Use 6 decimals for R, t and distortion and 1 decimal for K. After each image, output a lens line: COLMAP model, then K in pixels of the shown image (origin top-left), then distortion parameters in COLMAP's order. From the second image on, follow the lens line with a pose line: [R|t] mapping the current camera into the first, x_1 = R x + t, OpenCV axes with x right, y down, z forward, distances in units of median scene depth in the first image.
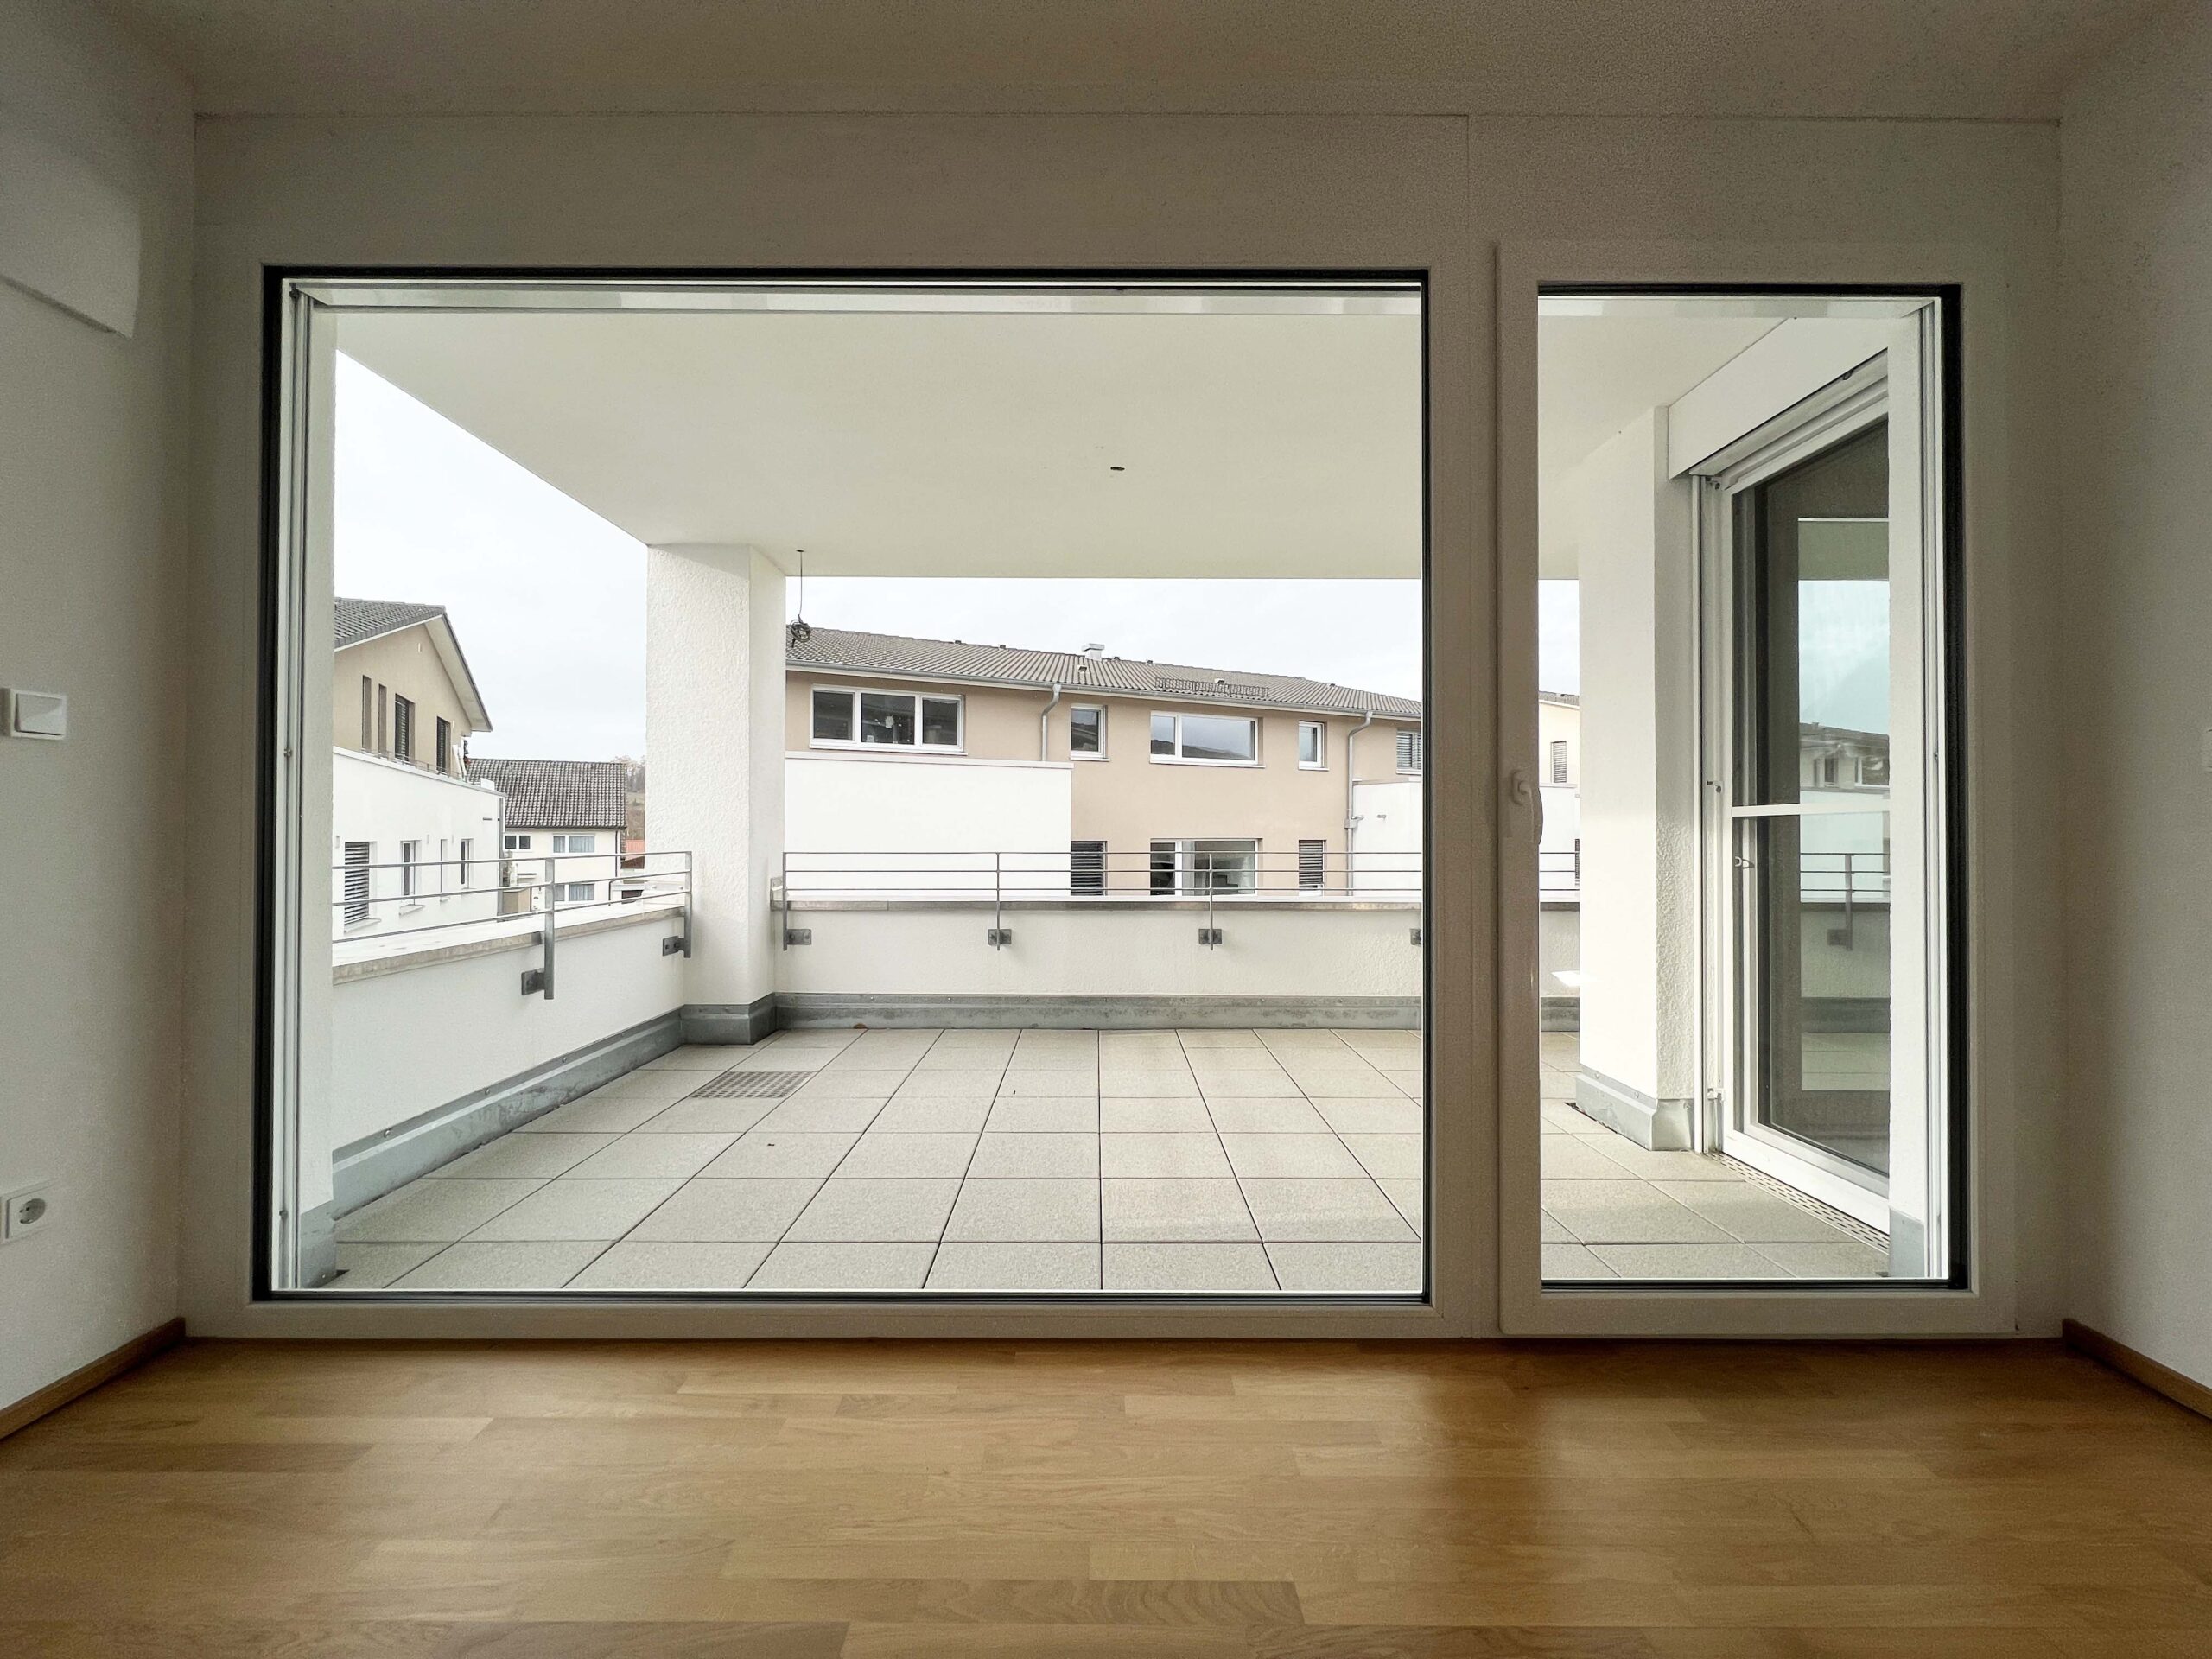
lens RADIAL K [[885.2, 0, 1107.5], [0, 885.2, 827.8], [0, 0, 1]] dist [-0.000695, 0.000074]
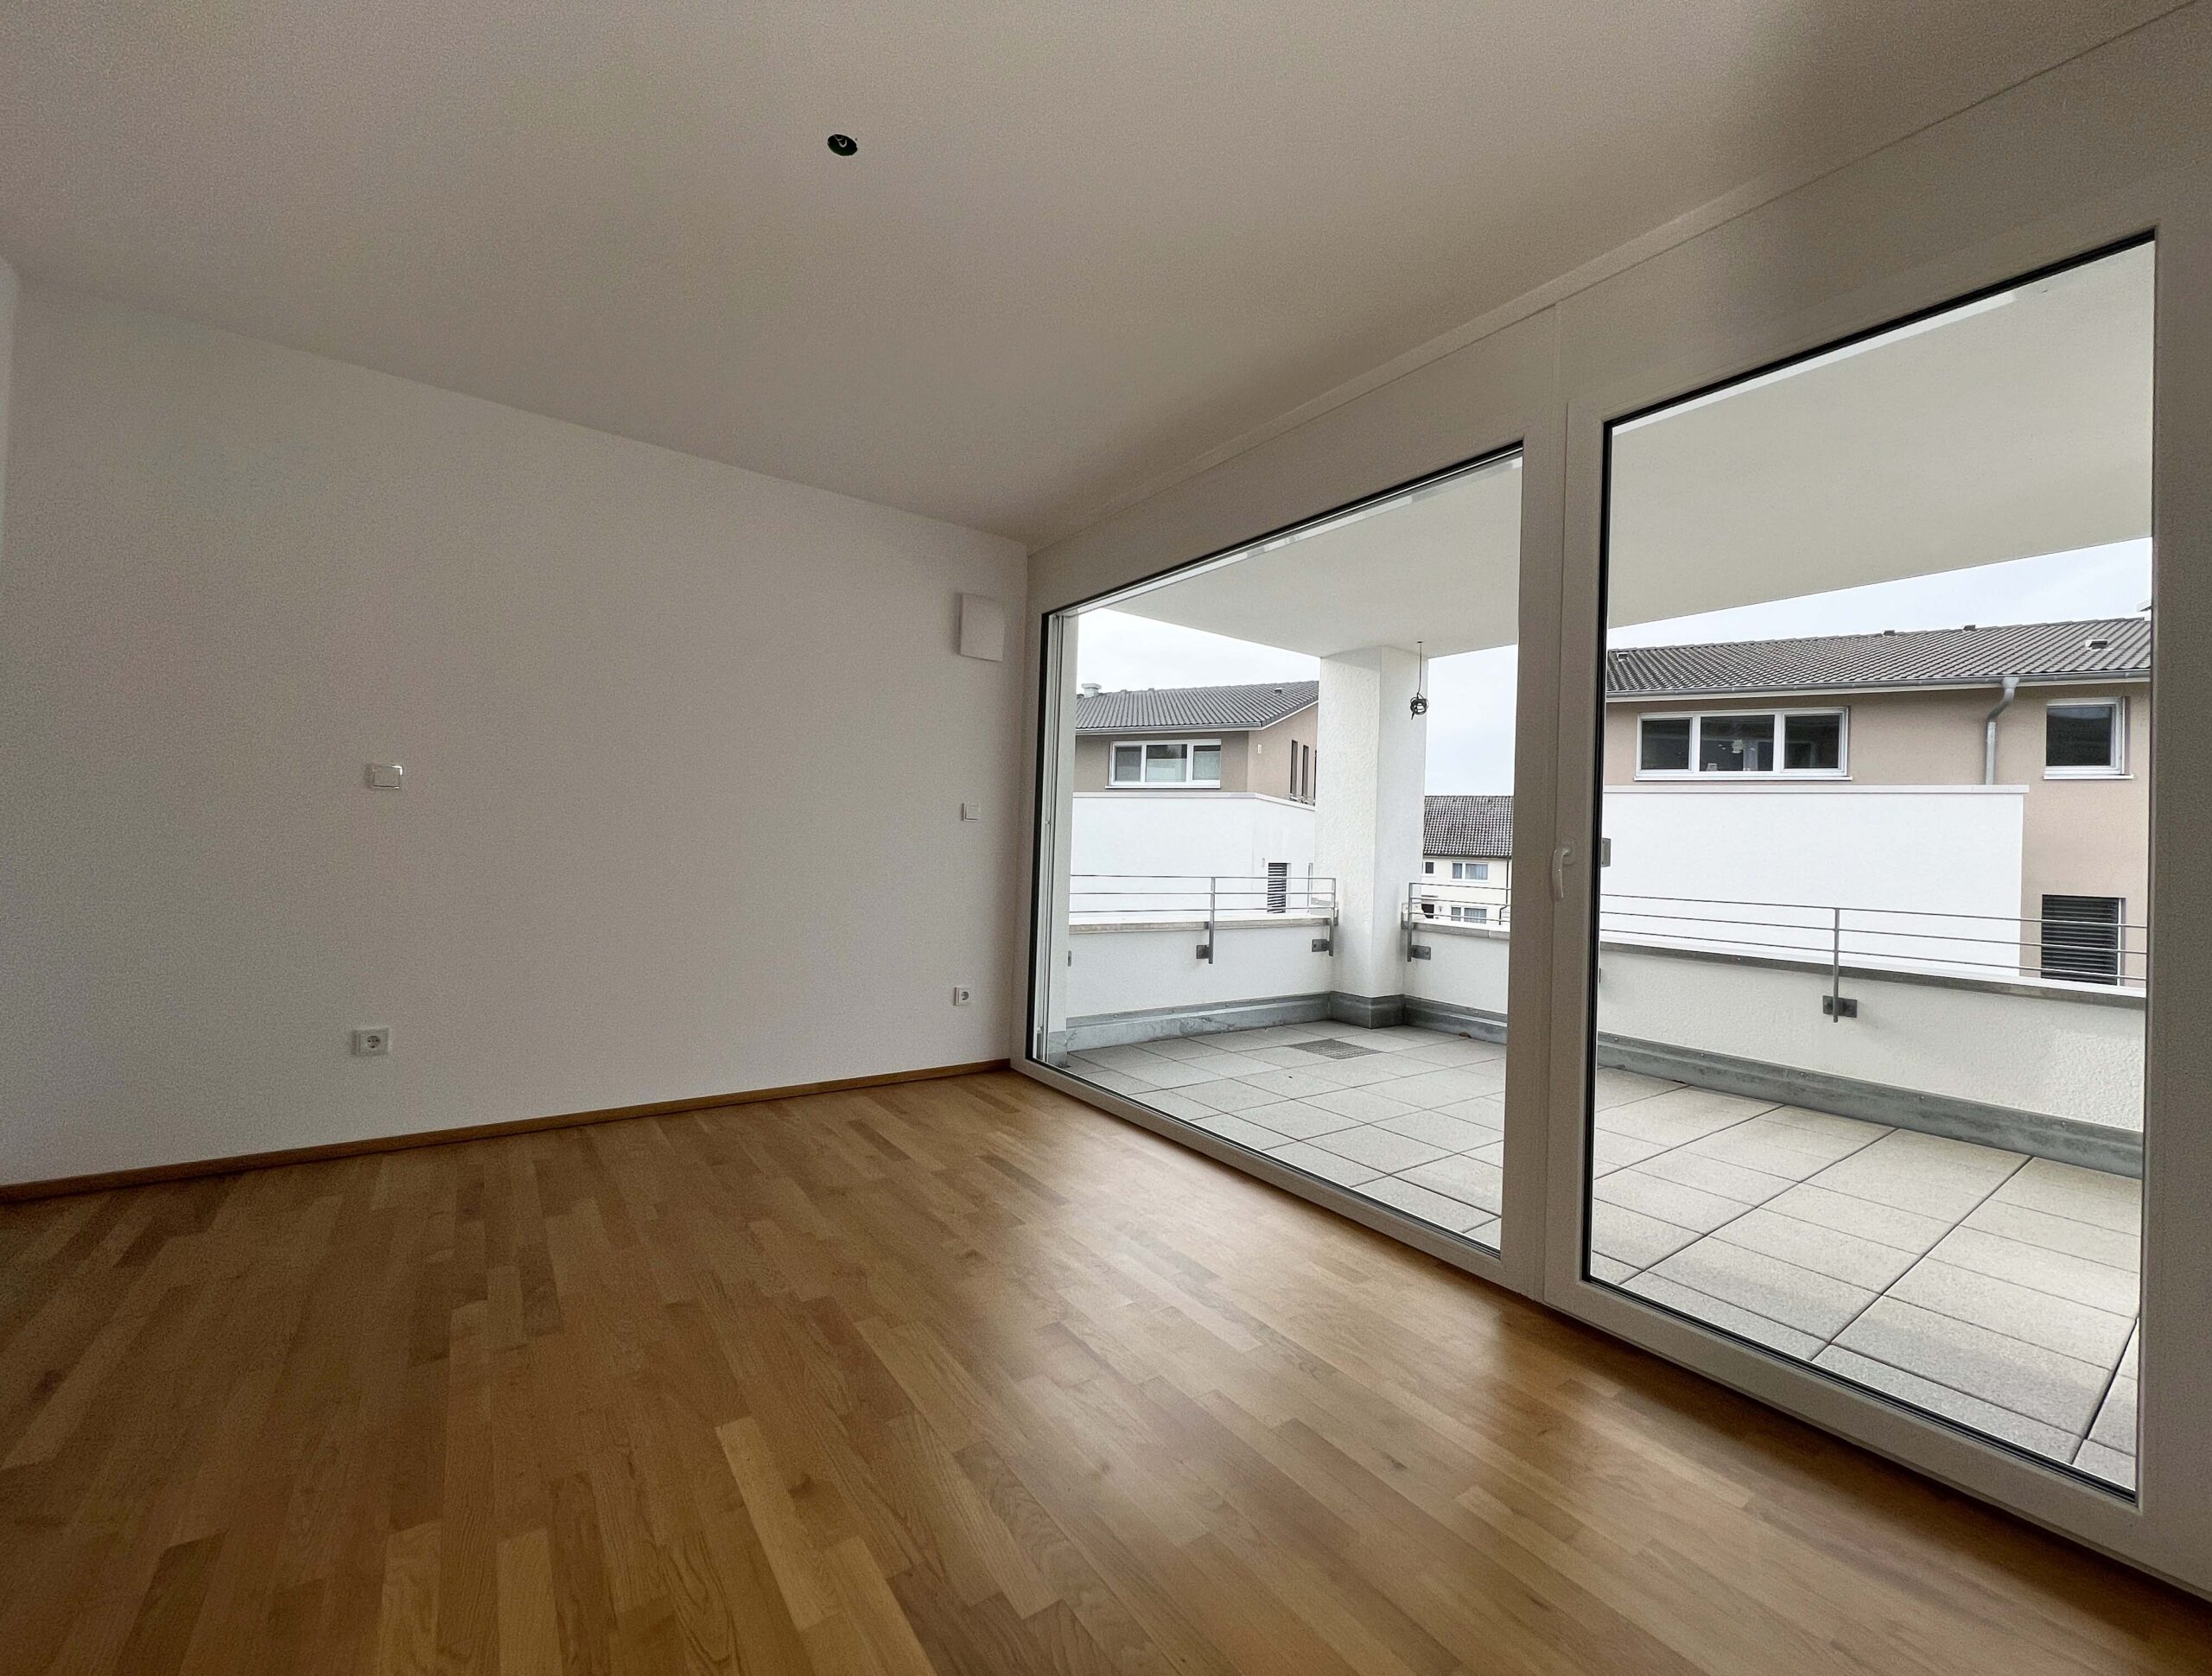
lens RADIAL K [[889.6, 0, 1104.1], [0, 889.6, 843.3], [0, 0, 1]] dist [-0.002822, -0.000413]
pose [[0.581109, 0.015128, -0.813685, 0.396965], [-0.028951, 0.999579, -0.002092, -0.012560], [0.813311, 0.024772, 0.581302, -0.078466]]
